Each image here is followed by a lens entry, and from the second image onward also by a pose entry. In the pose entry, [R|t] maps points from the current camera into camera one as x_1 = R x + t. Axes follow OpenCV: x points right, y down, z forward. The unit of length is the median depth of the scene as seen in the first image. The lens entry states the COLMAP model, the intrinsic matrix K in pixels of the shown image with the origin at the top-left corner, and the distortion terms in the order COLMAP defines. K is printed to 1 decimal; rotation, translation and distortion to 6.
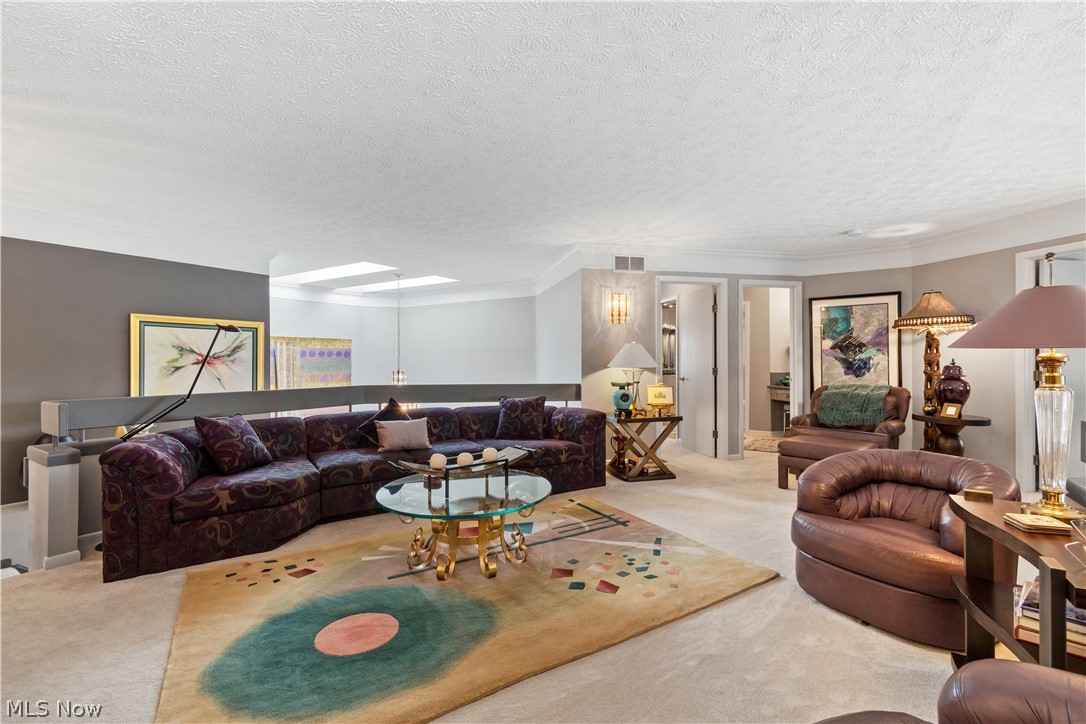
lens RADIAL K [[501.1, 0, 538.0], [0, 501.1, 360.2], [0, 0, 1]] dist [0.002273, -0.000147]
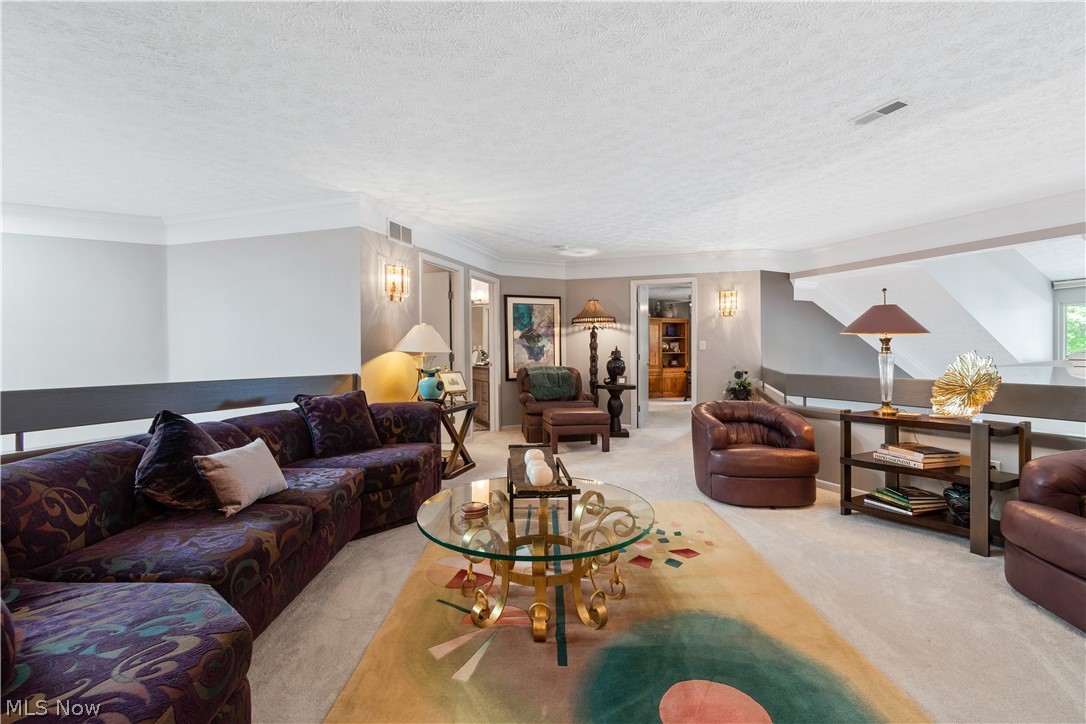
lens RADIAL K [[501.1, 0, 538.0], [0, 501.1, 360.2], [0, 0, 1]] dist [0.002273, -0.000147]
pose [[0.495820, -0.010674, 0.868360, -0.458616], [0.002903, 0.999939, 0.010633, 0.018247], [-0.868420, -0.002751, 0.495821, 0.371006]]
